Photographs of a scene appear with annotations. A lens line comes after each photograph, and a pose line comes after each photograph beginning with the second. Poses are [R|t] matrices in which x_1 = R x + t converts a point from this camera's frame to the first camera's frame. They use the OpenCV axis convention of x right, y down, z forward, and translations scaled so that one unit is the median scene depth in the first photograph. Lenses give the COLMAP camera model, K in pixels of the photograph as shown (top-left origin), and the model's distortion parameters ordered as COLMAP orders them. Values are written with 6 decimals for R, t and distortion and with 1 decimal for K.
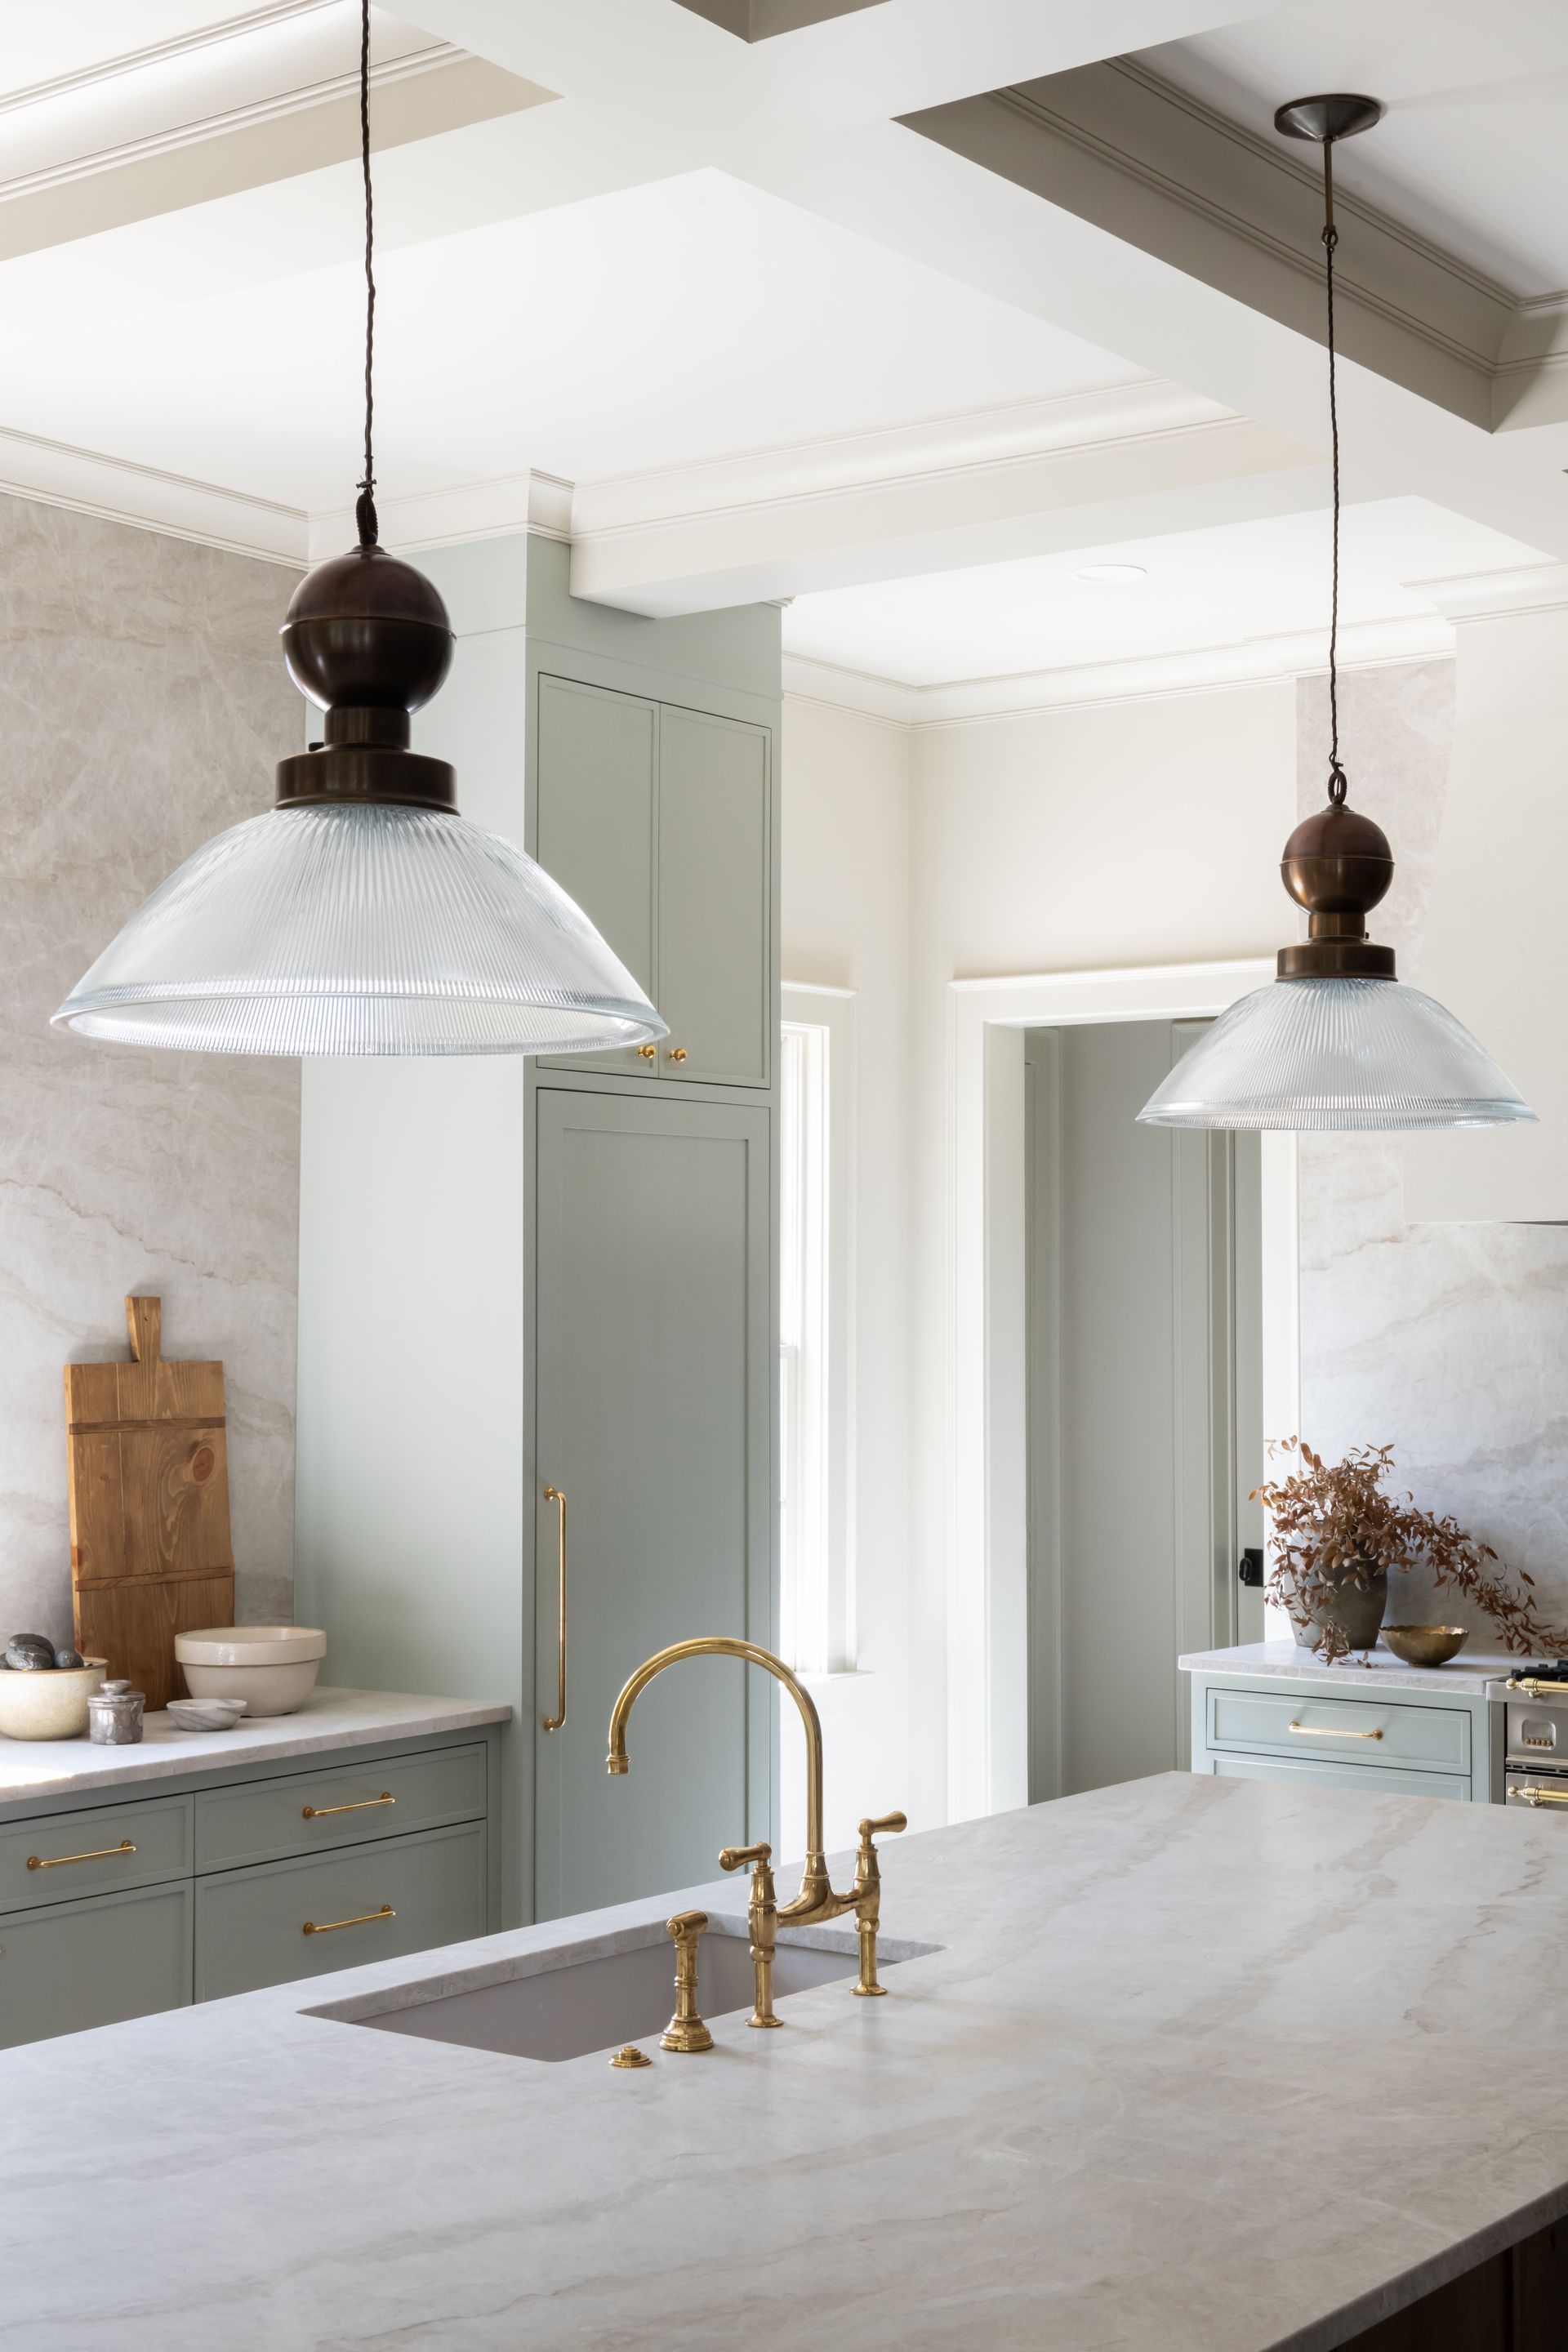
lens RADIAL K [[3126.7, 0, 825.5], [0, 3126.7, 1160.3], [0, 0, 1]] dist [0.000234, 0.000000]
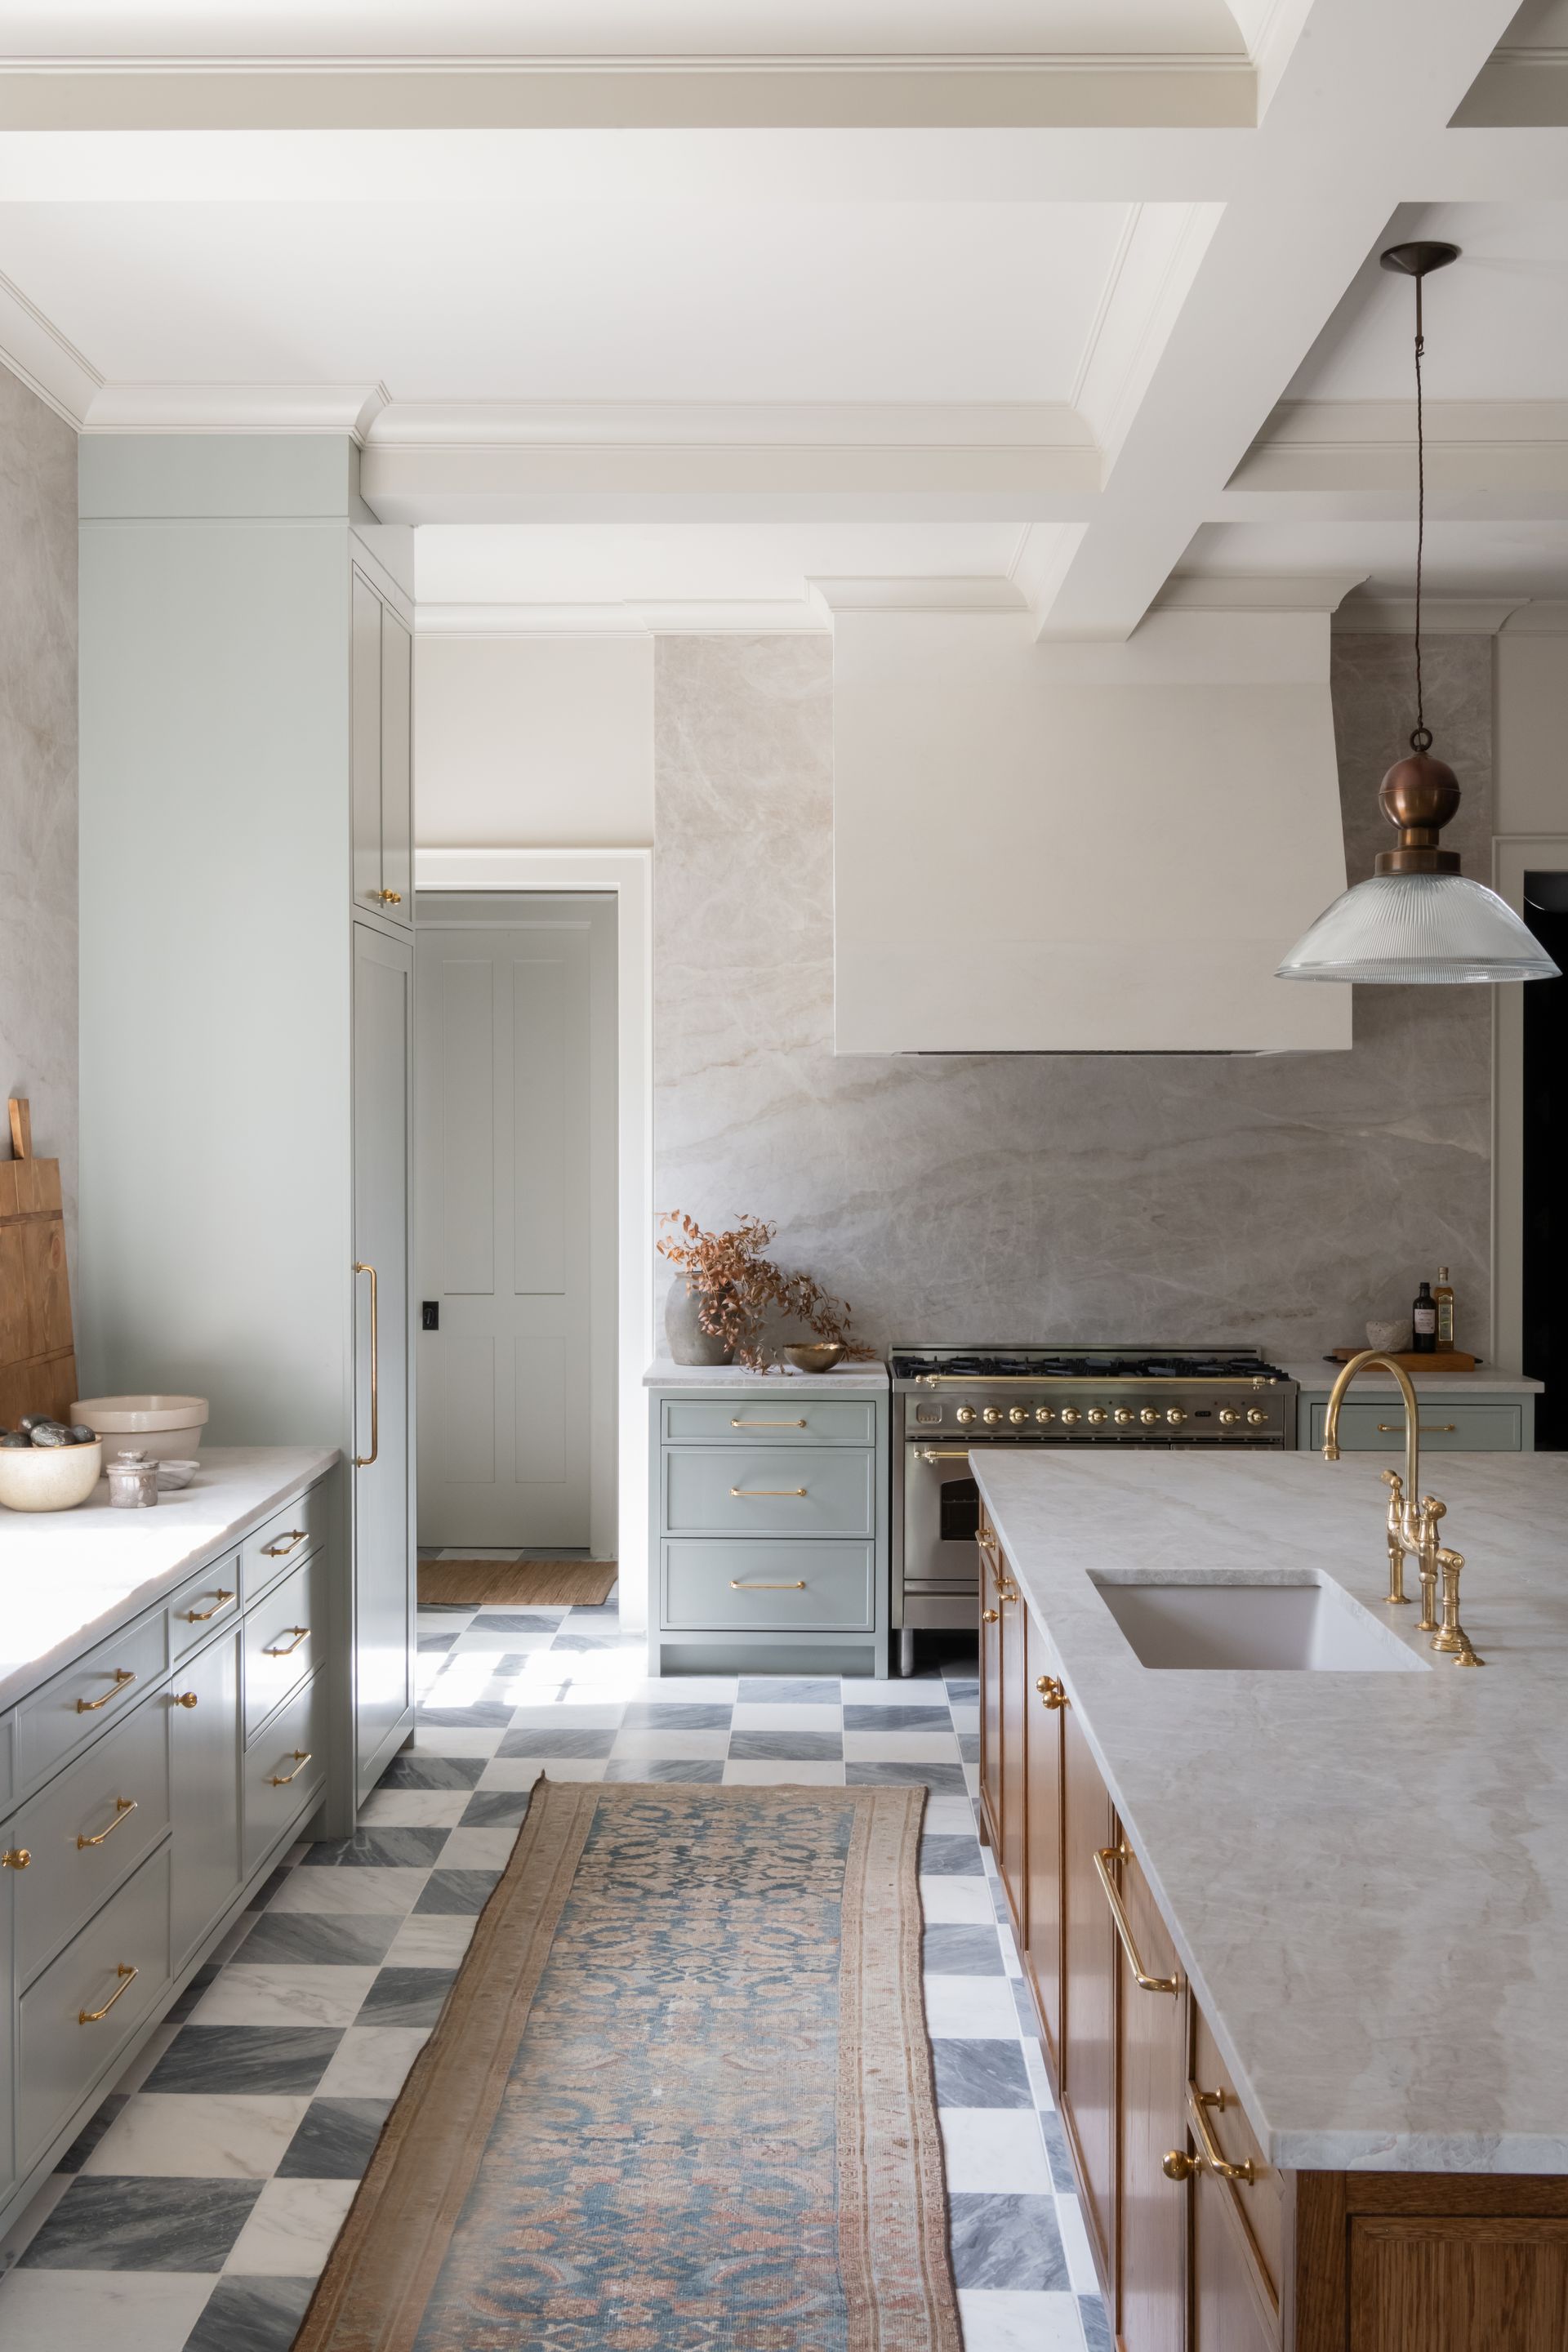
lens RADIAL K [[2345.7, 0, 763.8], [0, 2345.7, 1157.7], [0, 0, 1]] dist [0.013694, 0.000000]
pose [[0.819771, -0.008522, 0.572628, -0.465993], [-0.026435, 0.998260, 0.052700, 0.014556], [-0.572081, -0.058339, 0.818120, 0.191362]]
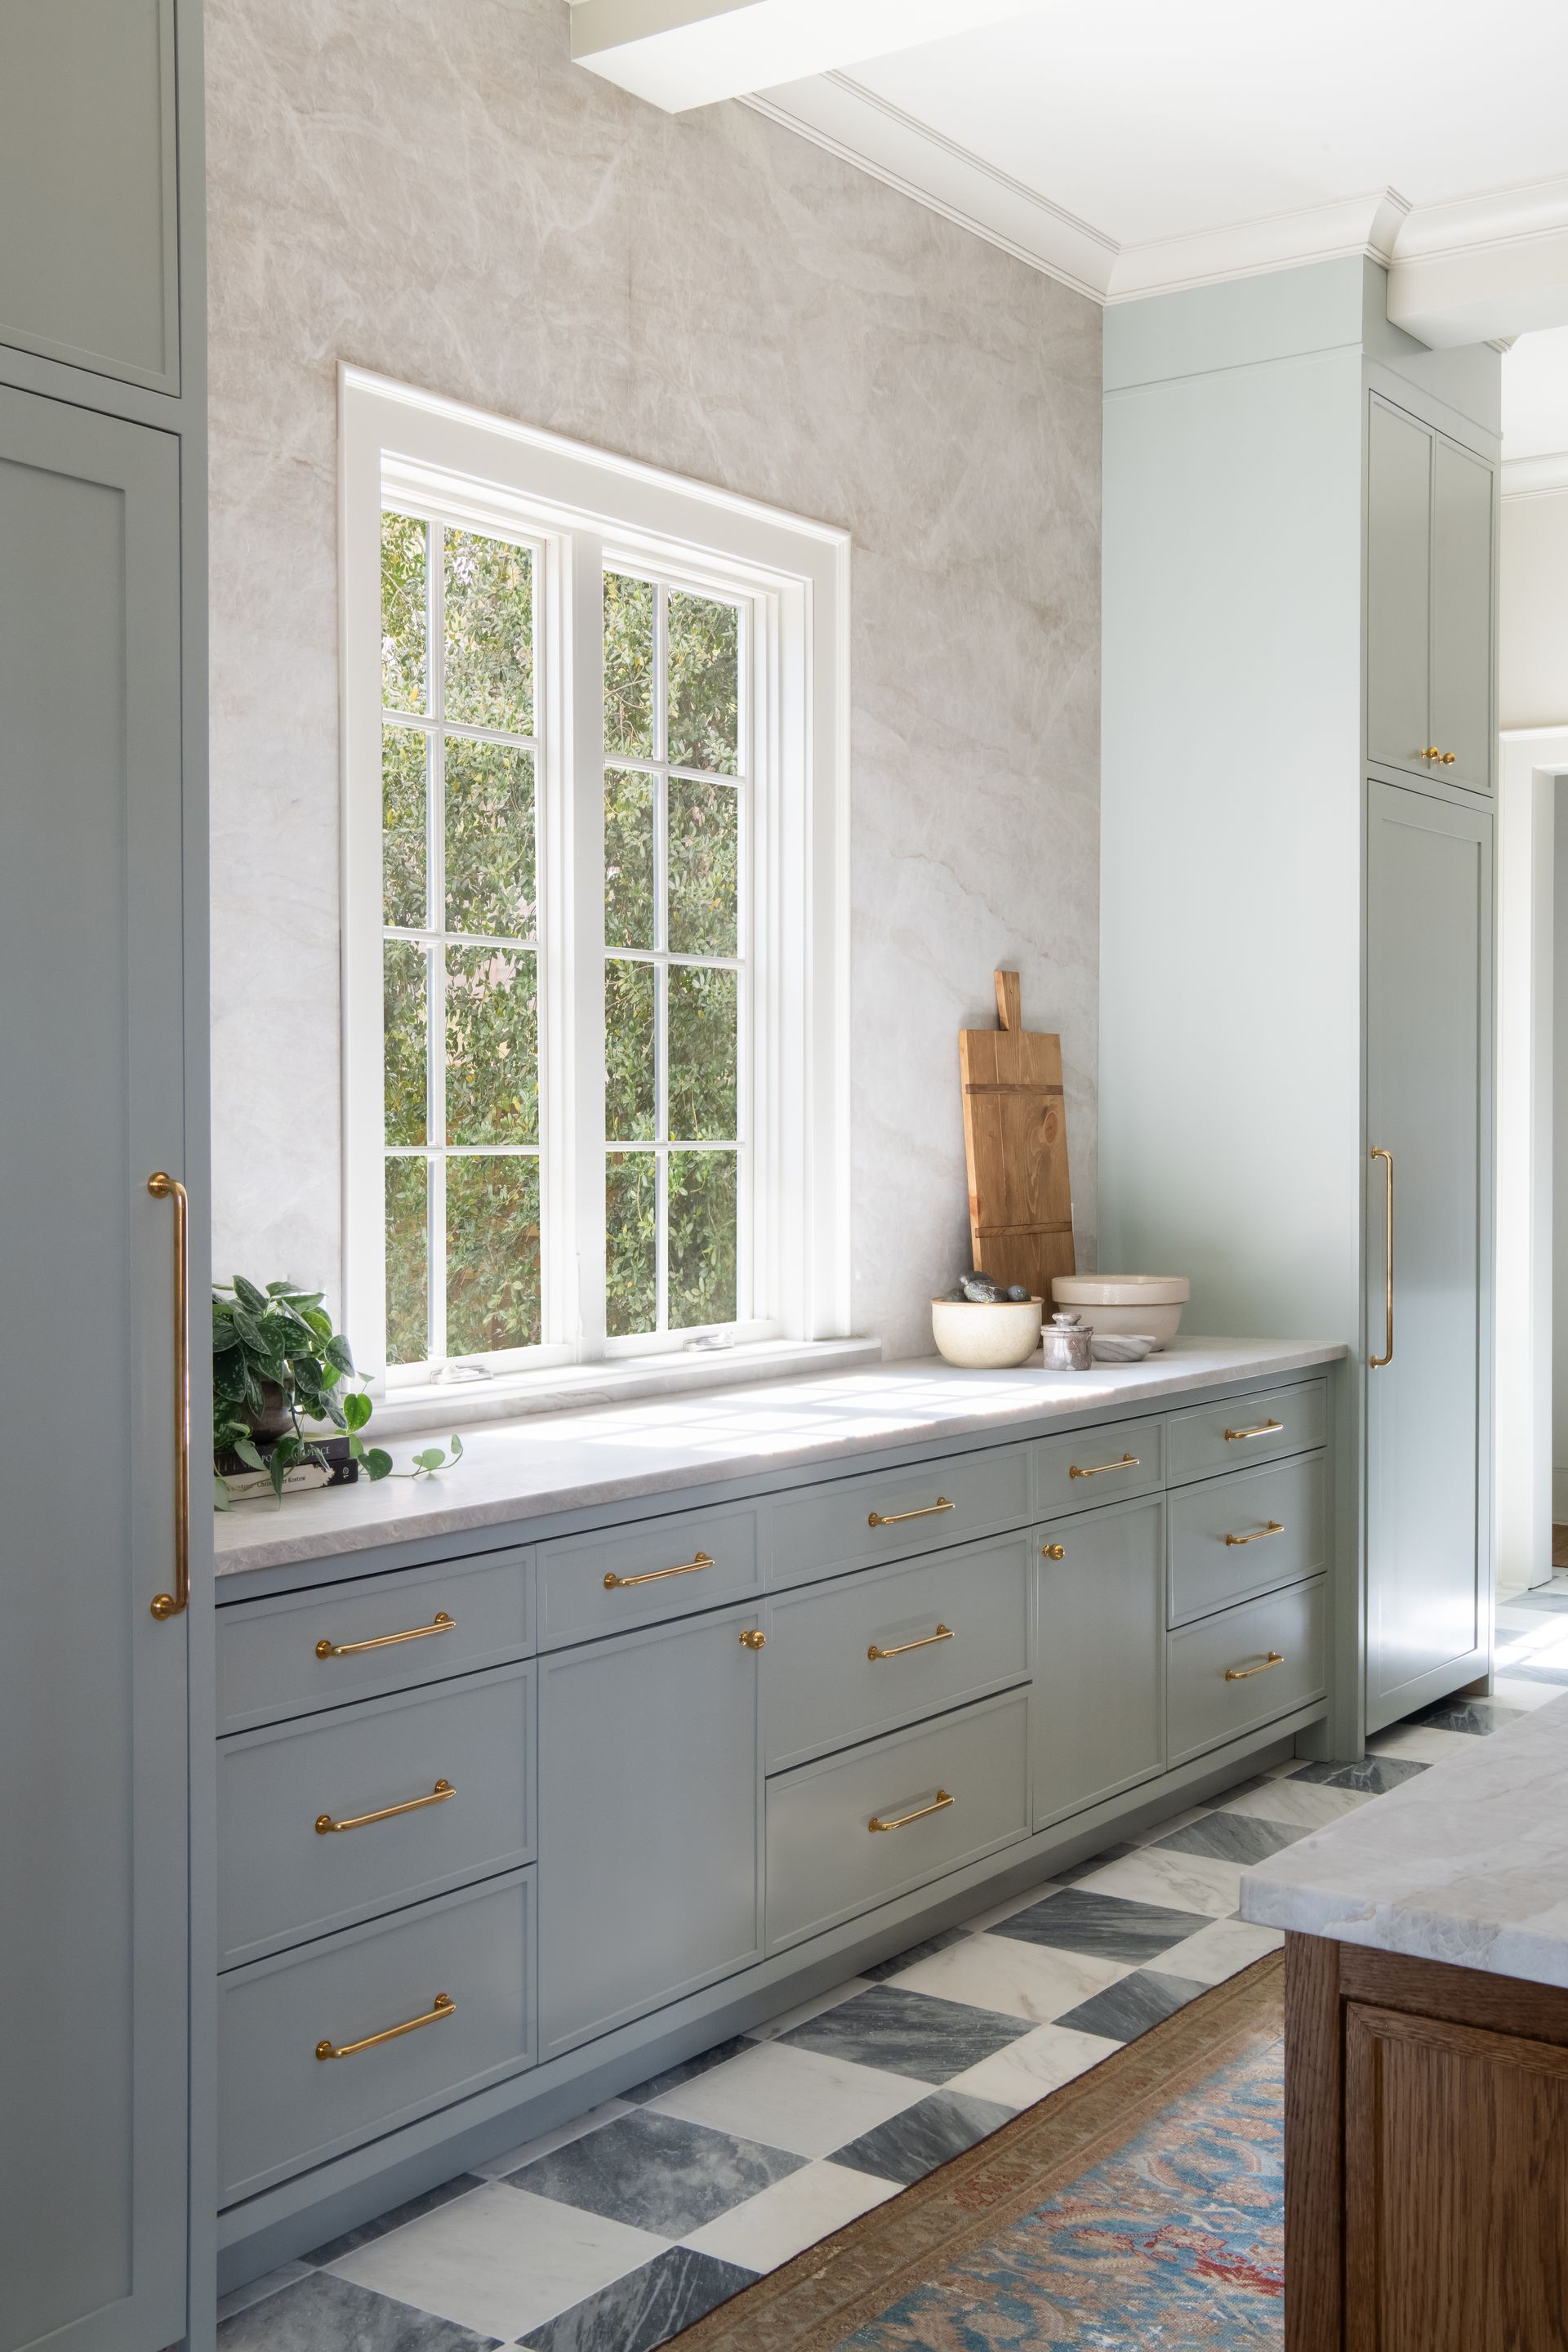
lens RADIAL K [[2509.9, 0, 834.9], [0, 2509.9, 1157.8], [0, 0, 1]] dist [0.027085, 0.000000]
pose [[0.999366, -0.001694, 0.035566, -0.306011], [-0.000452, 0.998184, 0.060236, 0.055166], [-0.035604, -0.060214, 0.997550, 0.129351]]
